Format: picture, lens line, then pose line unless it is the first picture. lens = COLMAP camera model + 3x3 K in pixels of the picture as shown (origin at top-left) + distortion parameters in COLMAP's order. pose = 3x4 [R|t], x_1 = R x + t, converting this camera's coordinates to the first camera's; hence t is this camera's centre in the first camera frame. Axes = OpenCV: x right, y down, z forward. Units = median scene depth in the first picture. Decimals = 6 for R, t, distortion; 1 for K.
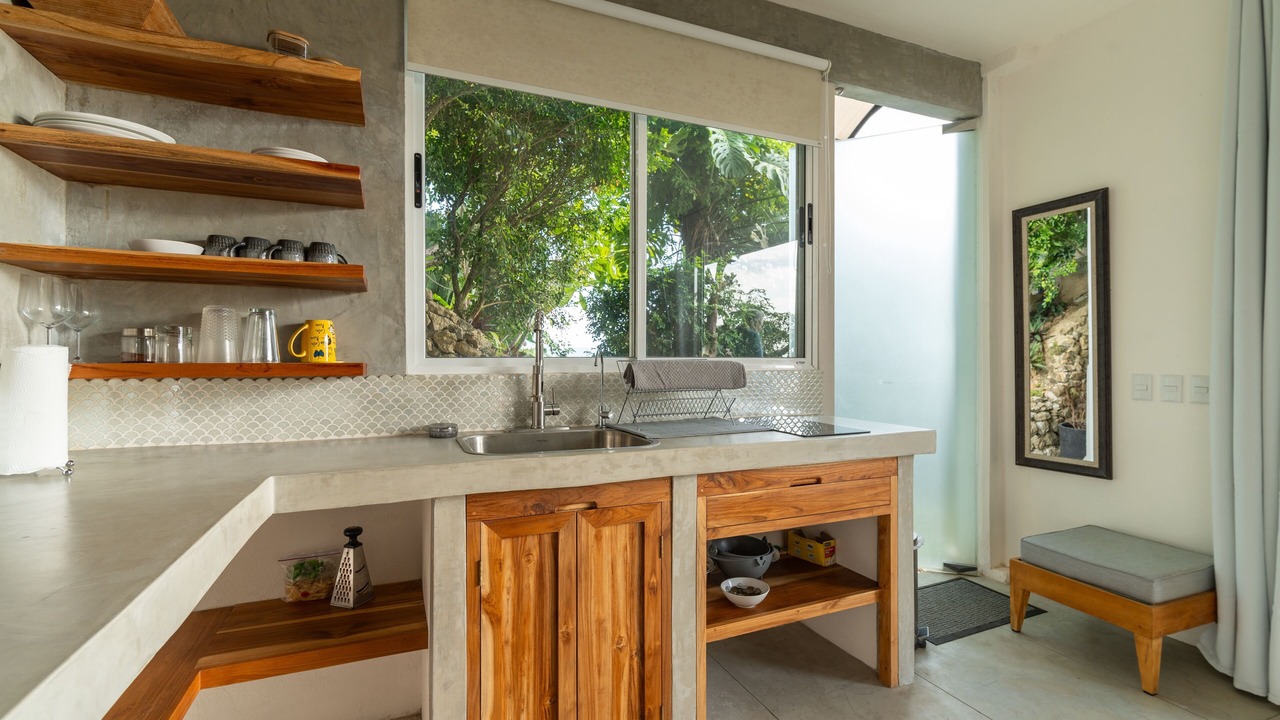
lens RADIAL K [[561.7, 0, 640.5], [0, 561.7, 359.7], [0, 0, 1]] dist [0.000799, -0.000369]
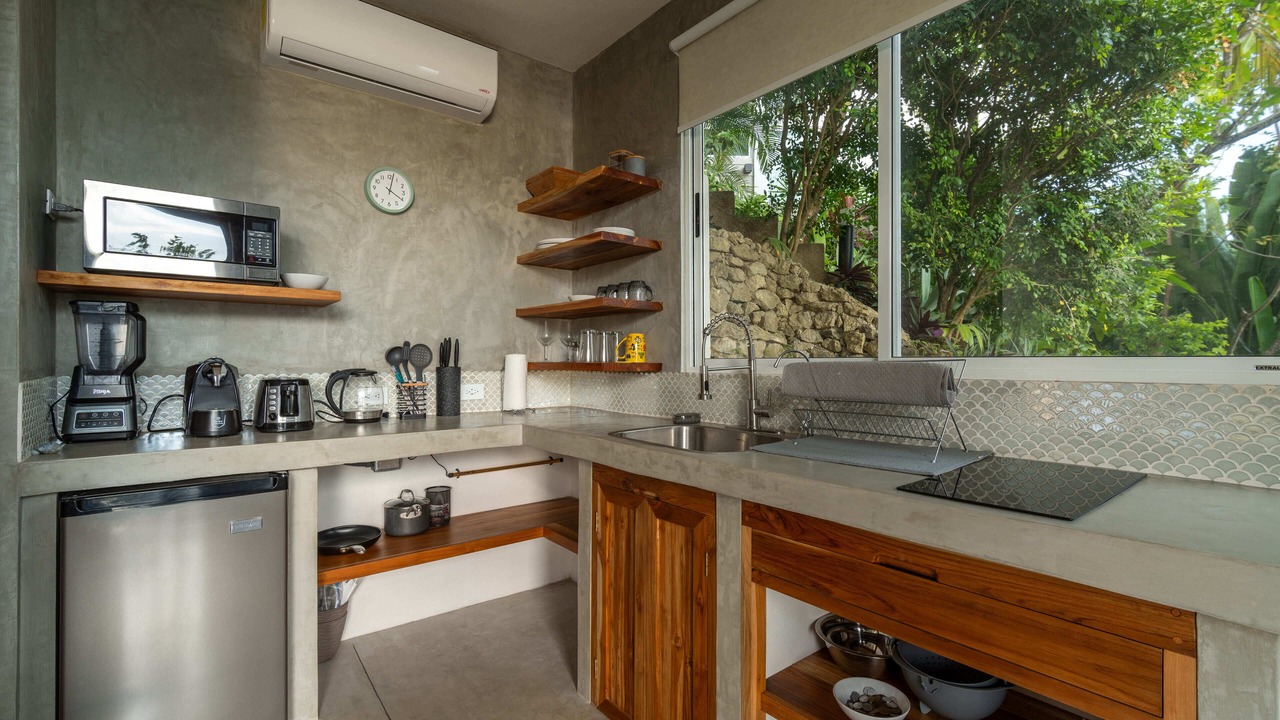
lens RADIAL K [[561.7, 0, 641.7], [0, 561.7, 358.0], [0, 0, 1]] dist [0.000799, -0.000369]
pose [[0.278156, -0.003244, -0.960530, 0.877492], [0.001027, 0.999995, -0.003080, -0.002188], [0.960535, -0.000130, 0.278158, 0.630826]]
